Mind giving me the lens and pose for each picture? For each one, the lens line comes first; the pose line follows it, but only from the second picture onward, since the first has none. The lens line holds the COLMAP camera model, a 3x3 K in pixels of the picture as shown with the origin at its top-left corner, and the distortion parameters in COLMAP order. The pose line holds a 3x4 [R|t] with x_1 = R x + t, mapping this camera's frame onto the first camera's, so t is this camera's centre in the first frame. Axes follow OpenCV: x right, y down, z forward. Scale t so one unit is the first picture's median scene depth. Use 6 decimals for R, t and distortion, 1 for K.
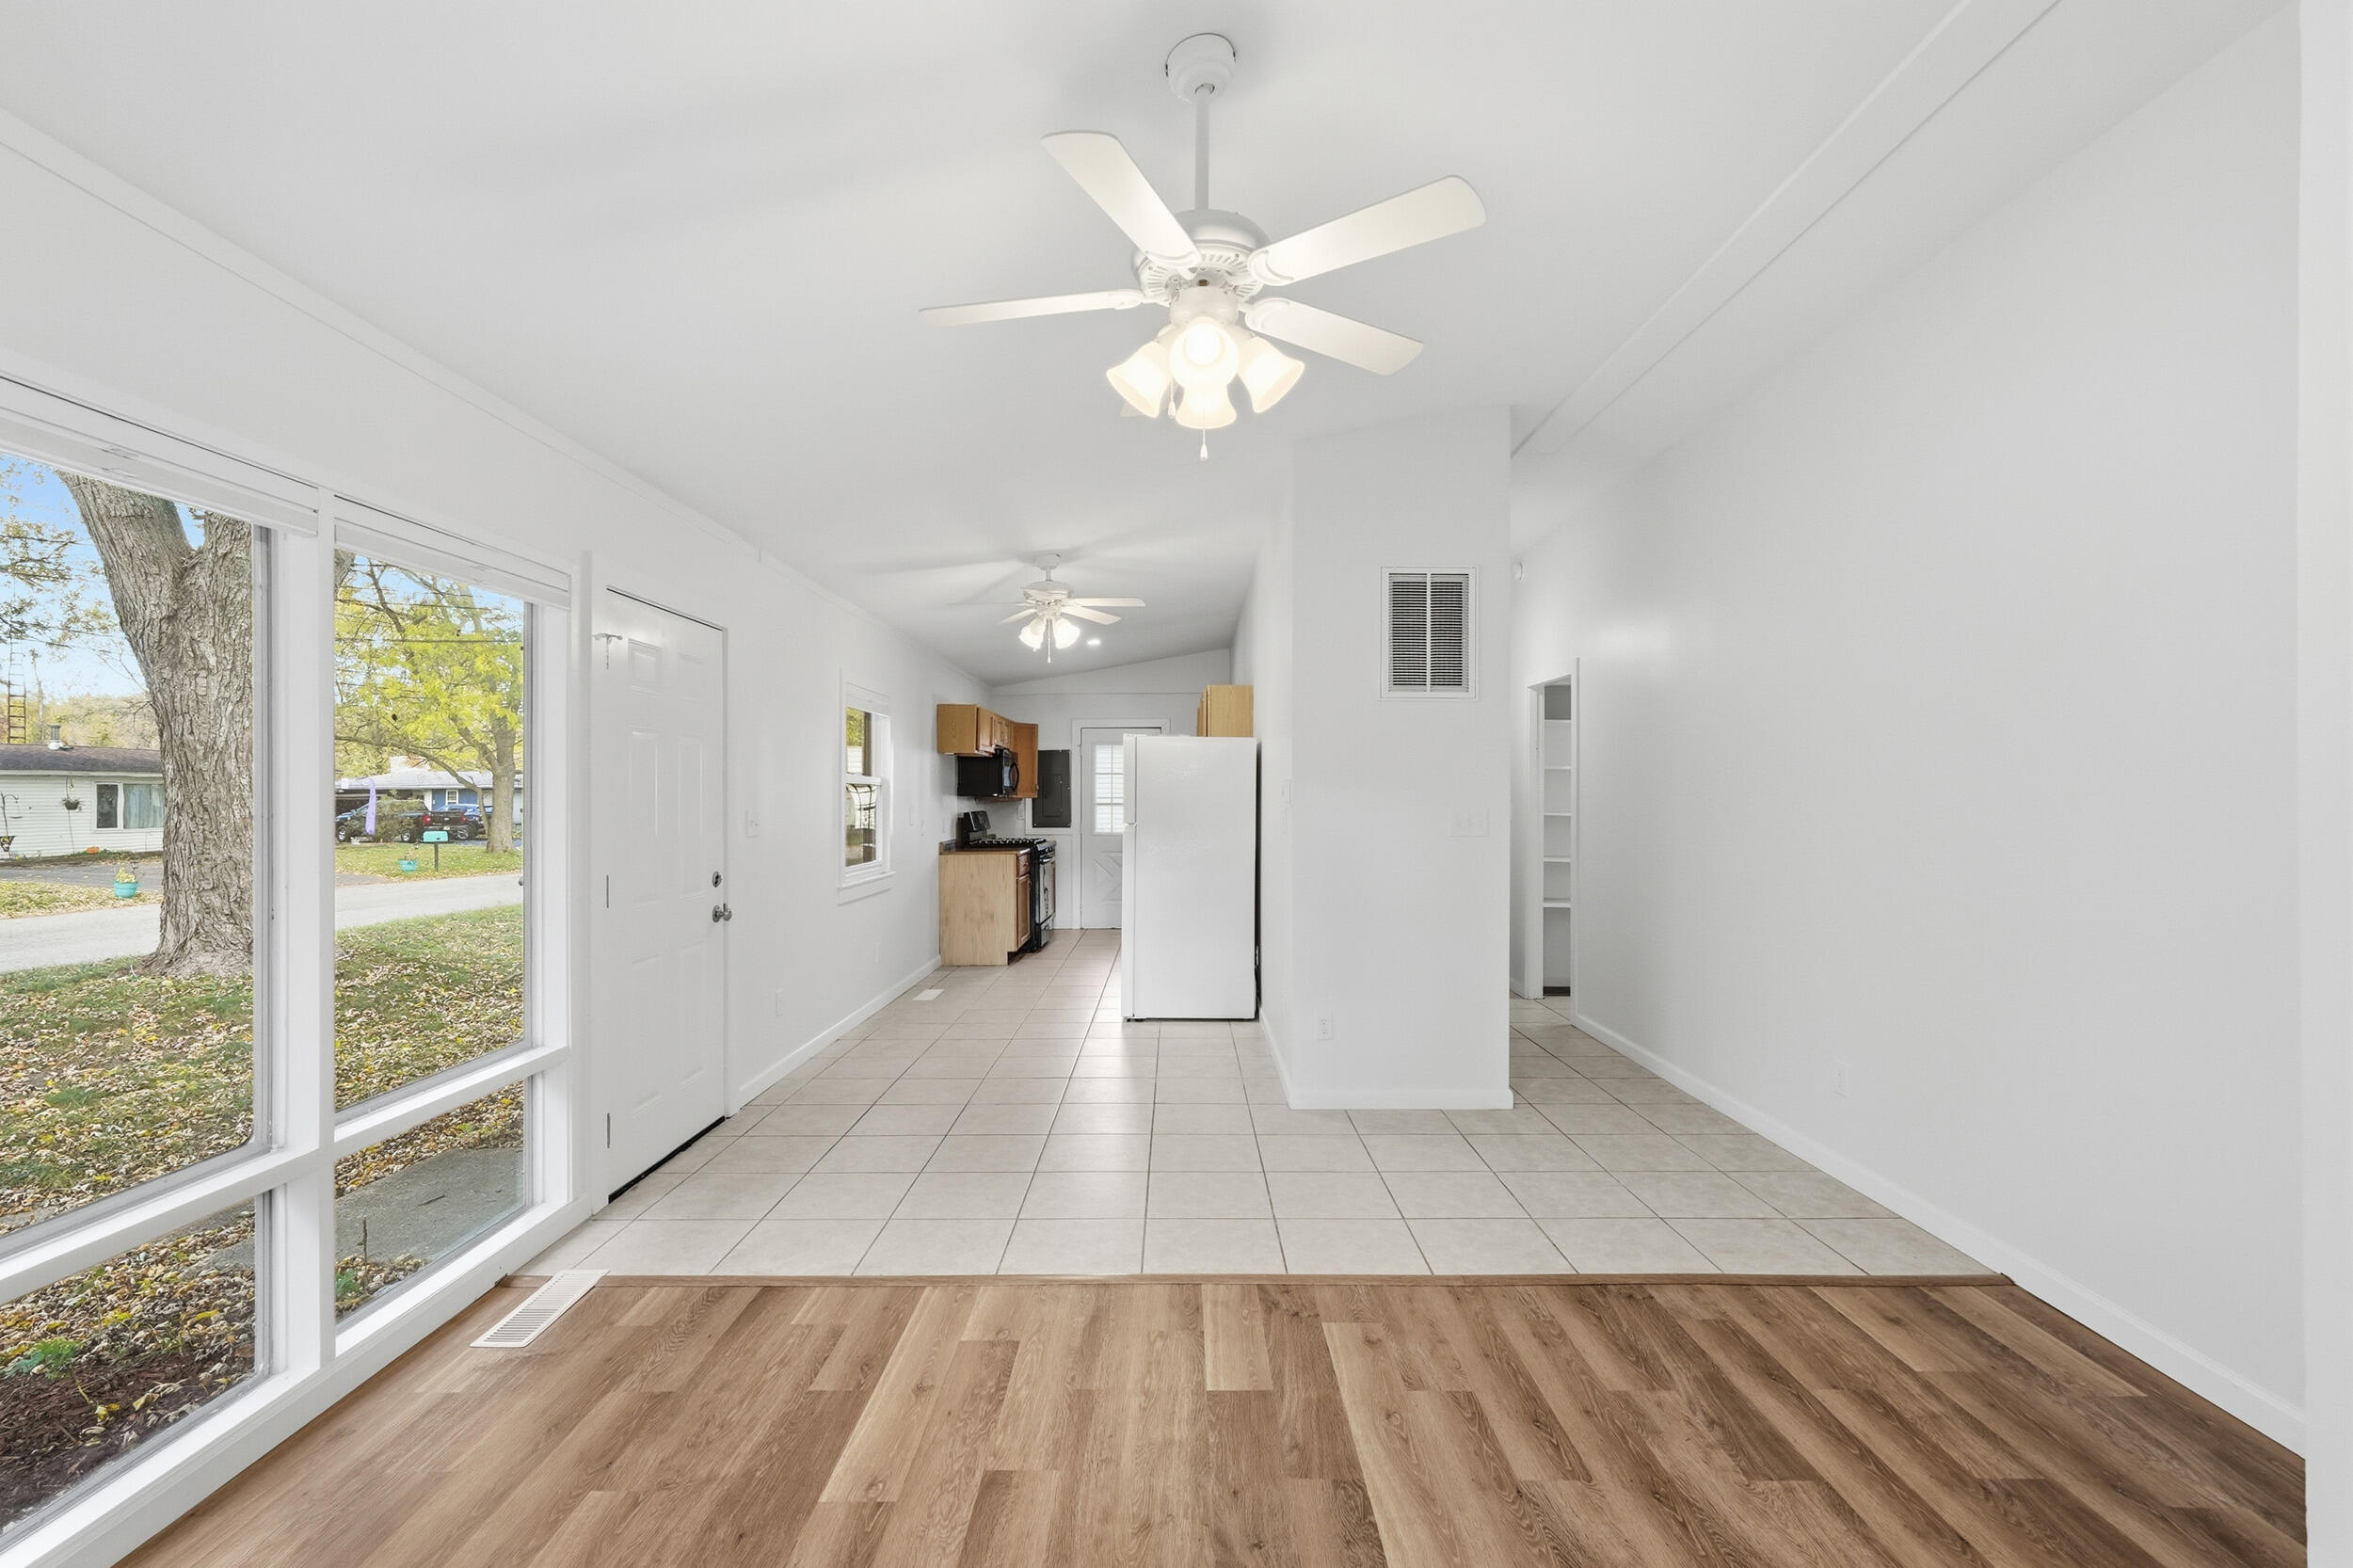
lens RADIAL K [[1051.0, 0, 1165.1], [0, 1051.0, 784.4], [0, 0, 1]] dist [-0.014754, 0.011433]
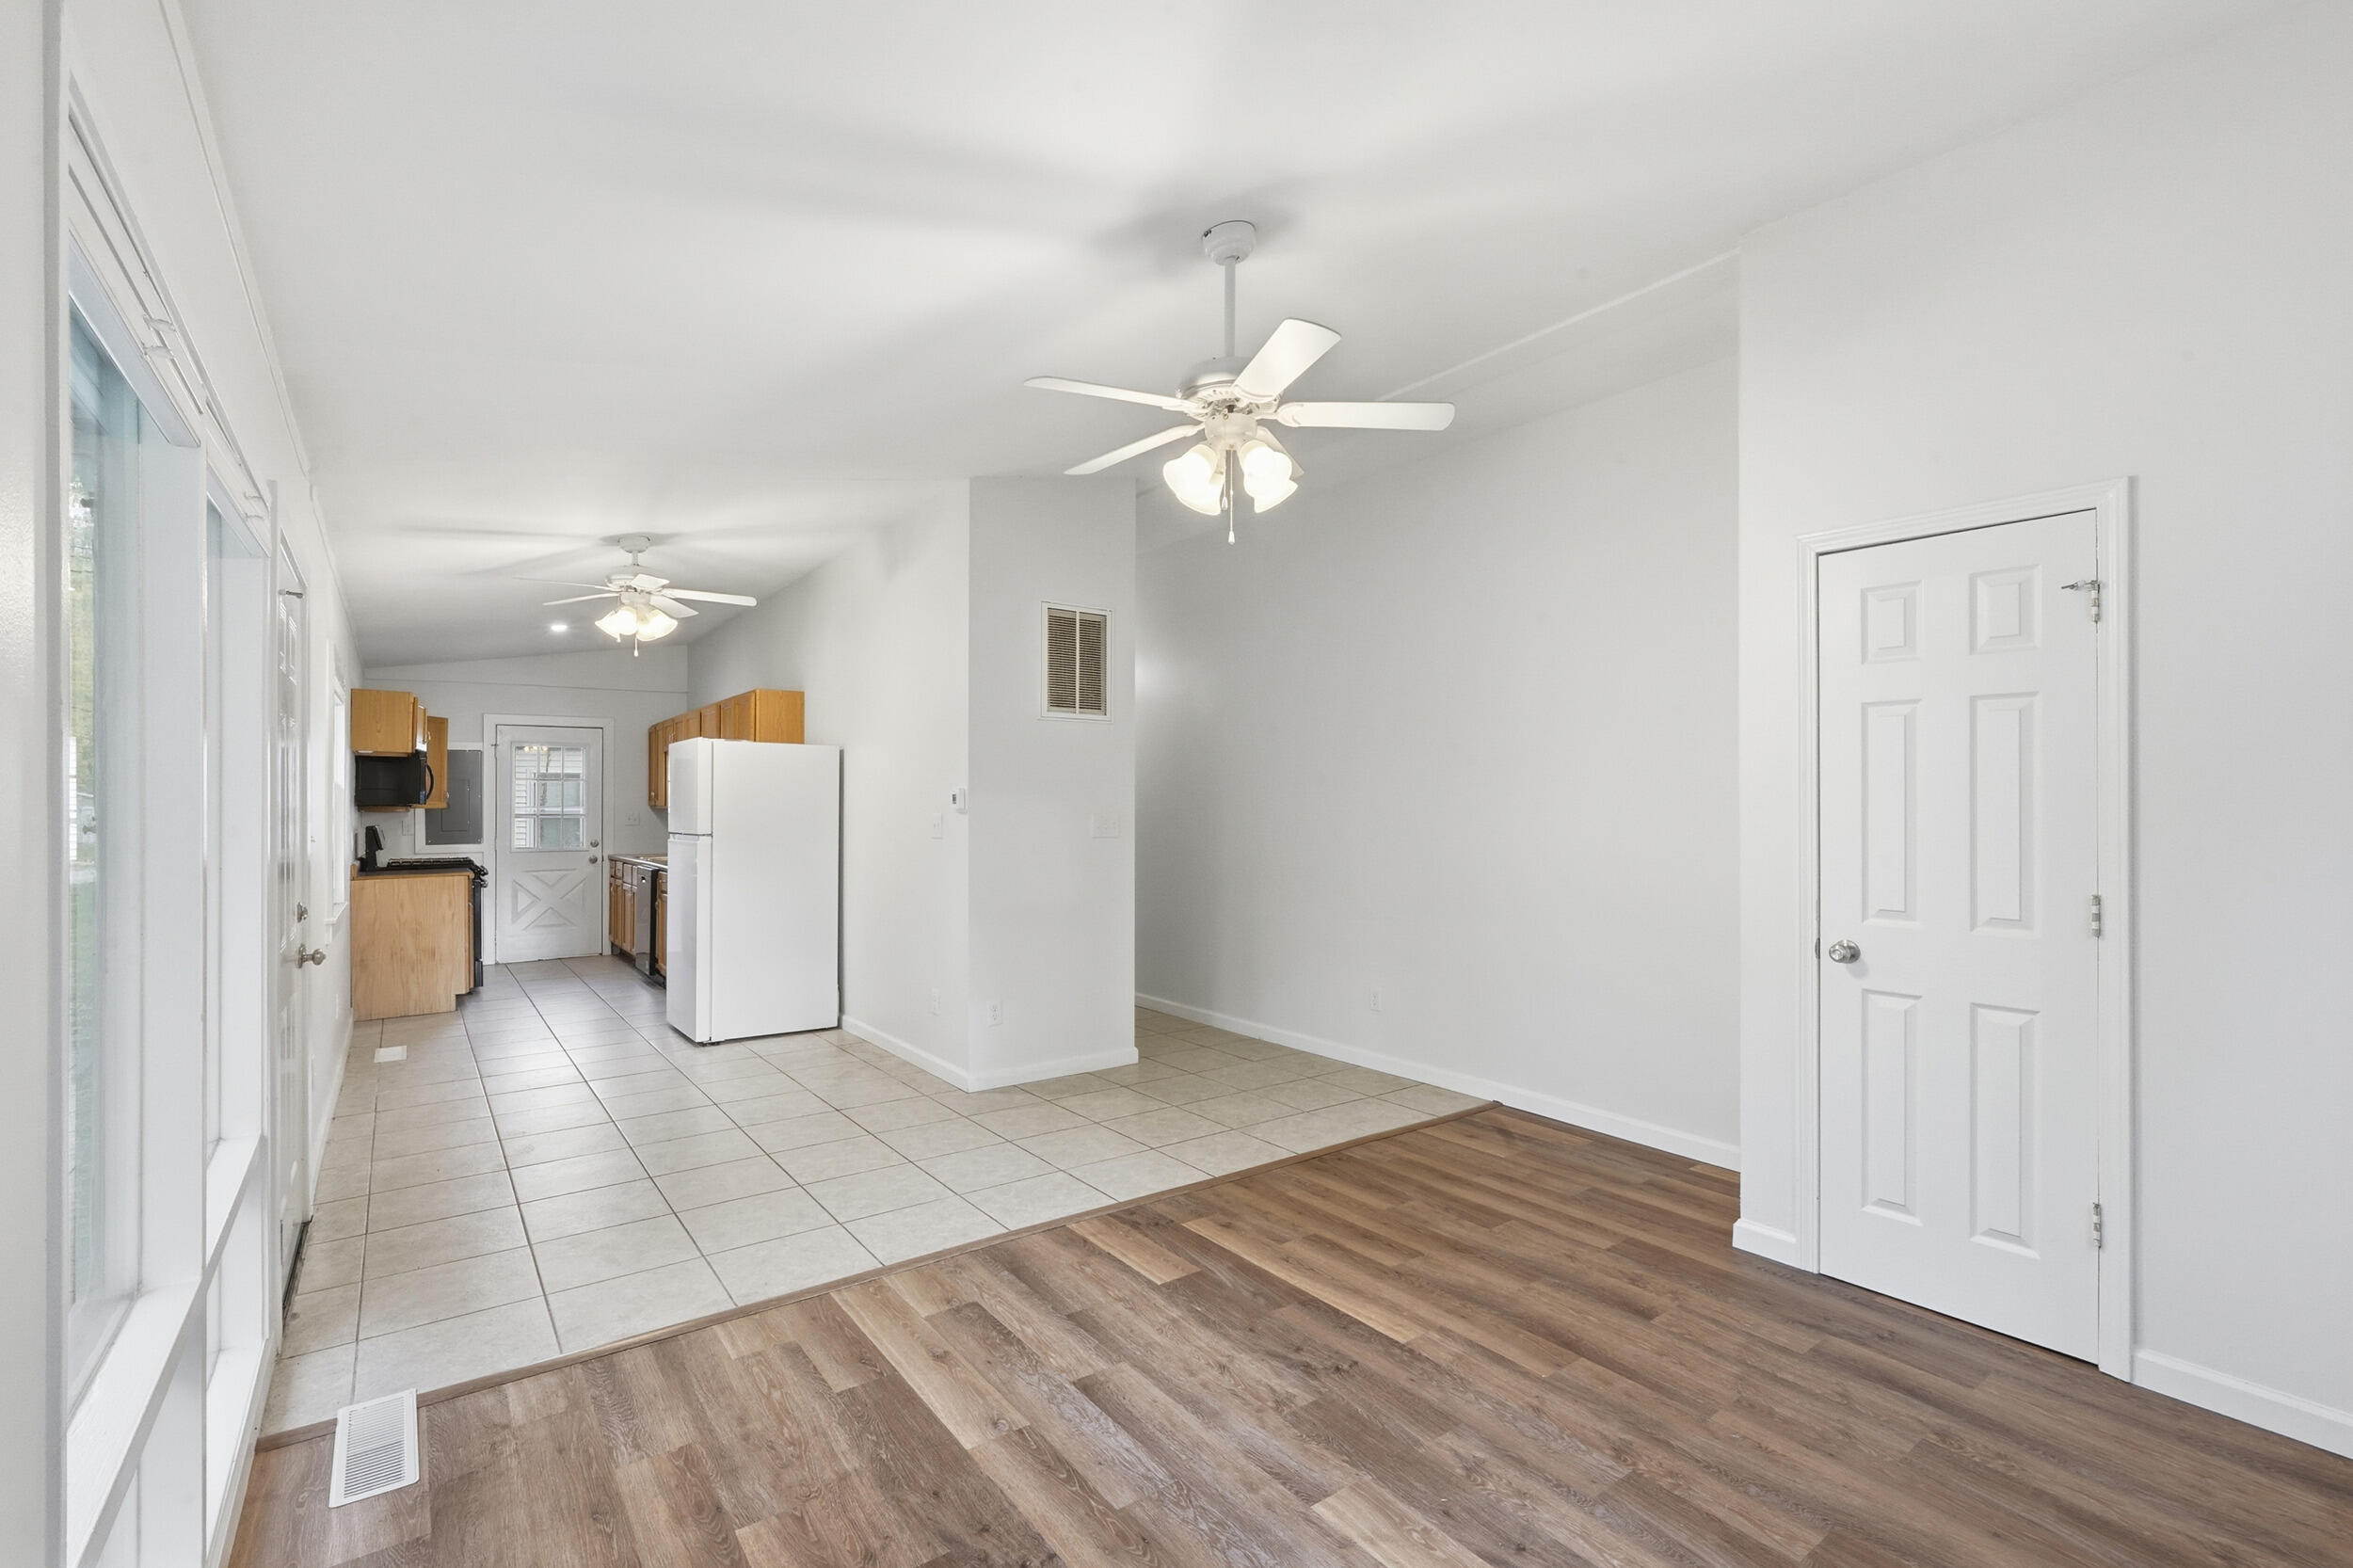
lens RADIAL K [[1069.7, 0, 1167.7], [0, 1069.7, 799.9], [0, 0, 1]] dist [-0.003844, 0.000045]
pose [[0.801324, 0.001006, 0.598230, -0.520995], [-0.004177, 0.999984, 0.003914, 0.002570], [-0.598216, -0.005635, 0.801315, -0.007843]]
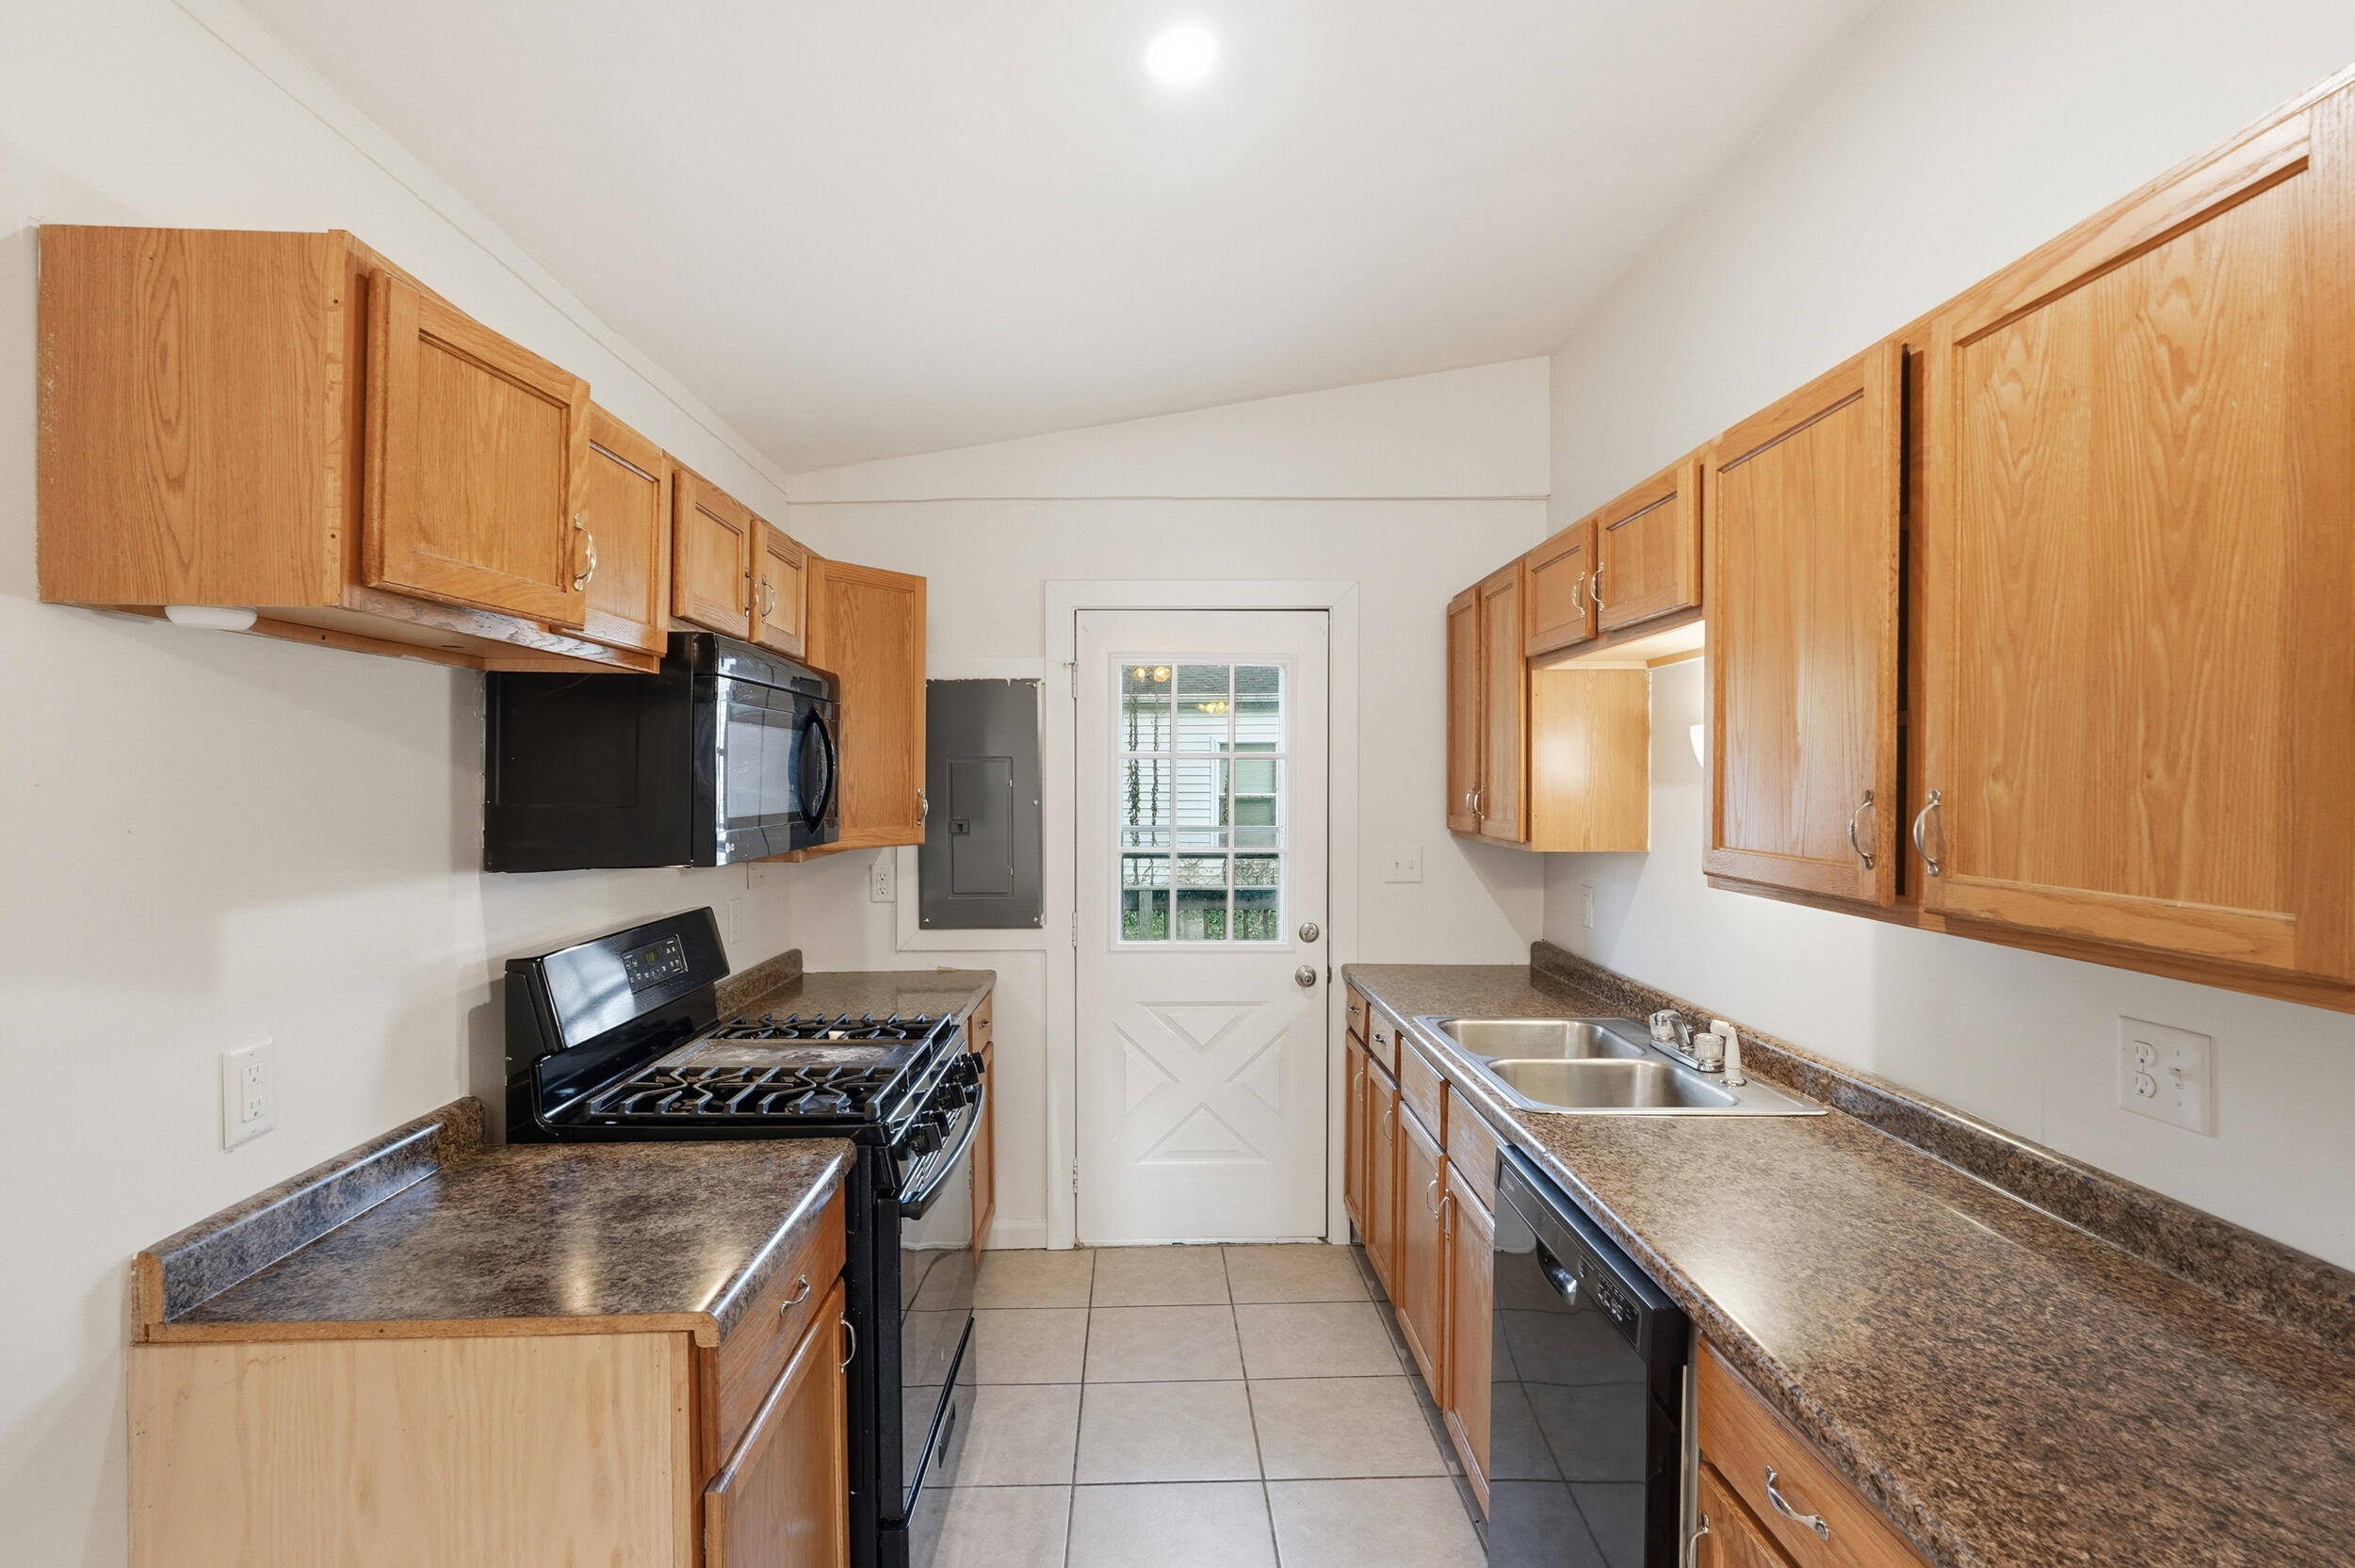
lens RADIAL K [[1070.5, 0, 1168.7], [0, 1070.5, 799.9], [0, 0, 1]] dist [-0.003844, 0.000045]
pose [[0.998702, -0.001404, 0.050922, -0.223120], [-0.000288, 0.999449, 0.033201, -0.027174], [-0.050941, -0.033173, 0.998151, 2.211297]]
